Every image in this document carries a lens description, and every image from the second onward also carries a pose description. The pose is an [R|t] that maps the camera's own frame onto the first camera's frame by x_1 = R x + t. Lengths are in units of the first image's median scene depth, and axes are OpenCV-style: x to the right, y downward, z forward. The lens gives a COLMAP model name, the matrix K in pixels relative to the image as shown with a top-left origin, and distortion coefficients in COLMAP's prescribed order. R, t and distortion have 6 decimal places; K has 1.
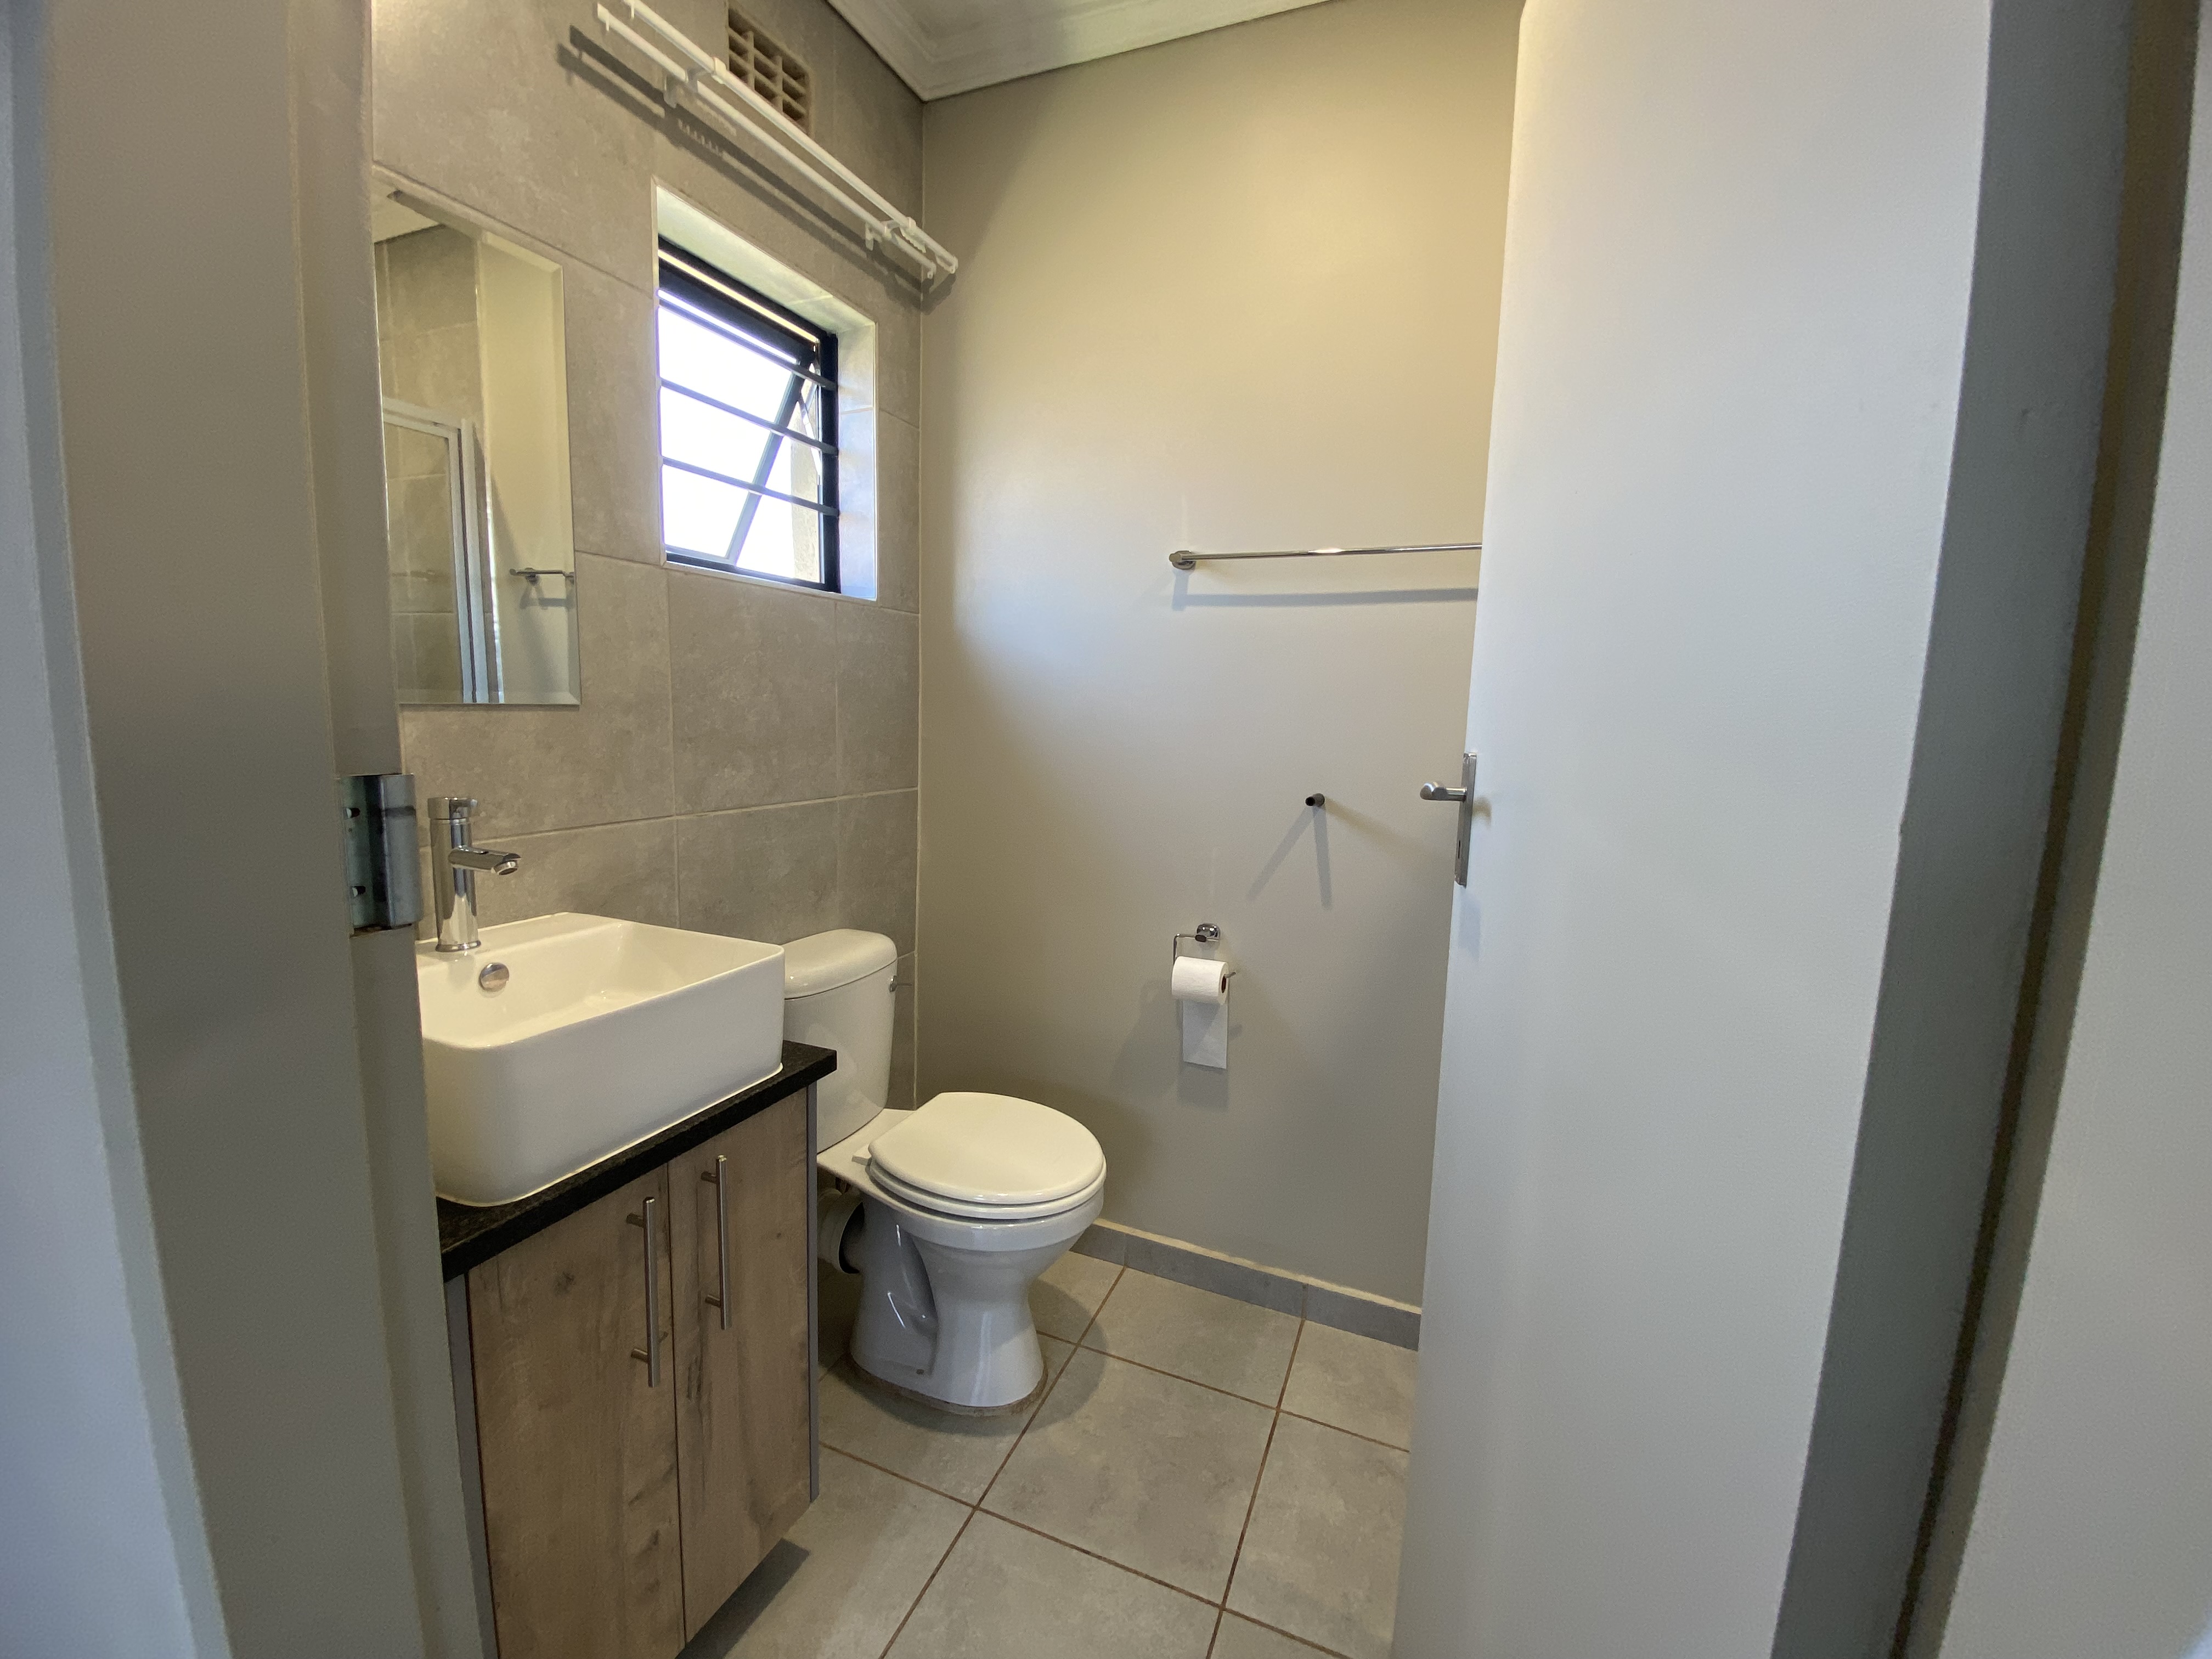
lens RADIAL K [[900.6, 0, 1103.7], [0, 900.6, 827.5], [0, 0, 1]] dist [0.029240, -0.020845]
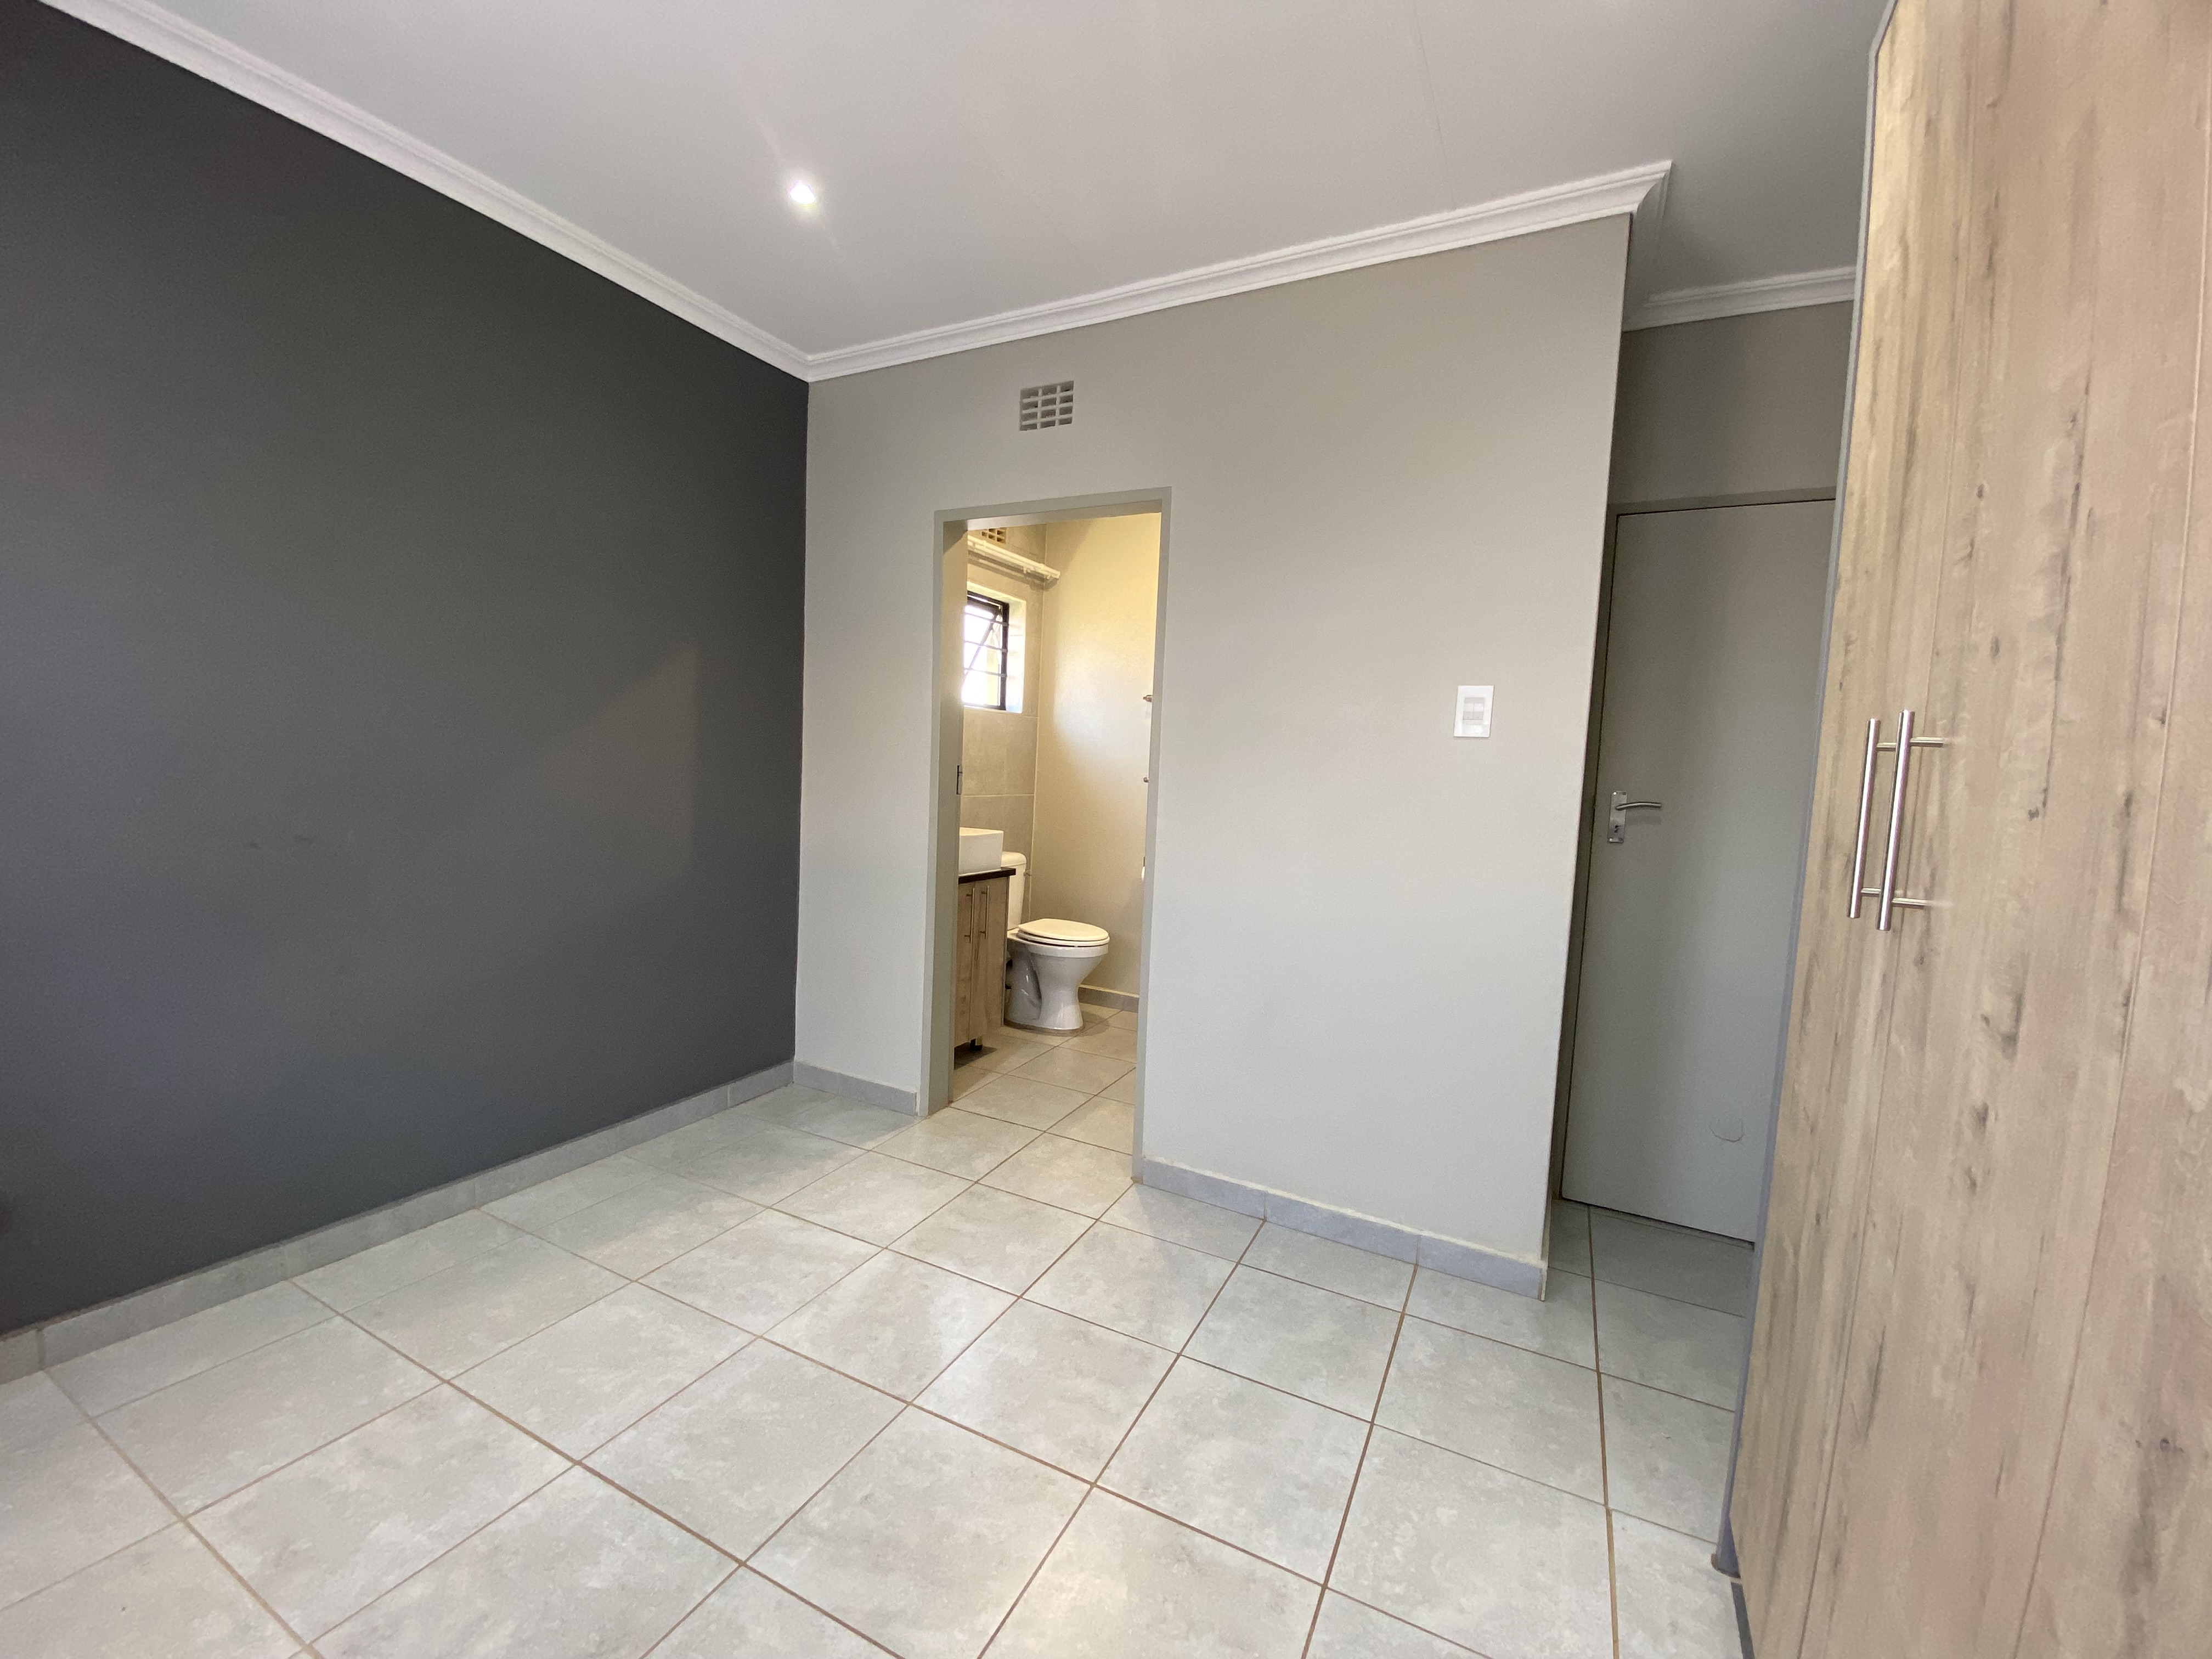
lens RADIAL K [[900.6, 0, 1103.7], [0, 900.6, 827.5], [0, 0, 1]] dist [0.029240, -0.020845]
pose [[0.996463, 0.020279, -0.081553, 0.163678], [-0.025105, 0.997966, -0.058597, 0.183666], [0.080198, 0.060437, 0.994945, -1.332486]]
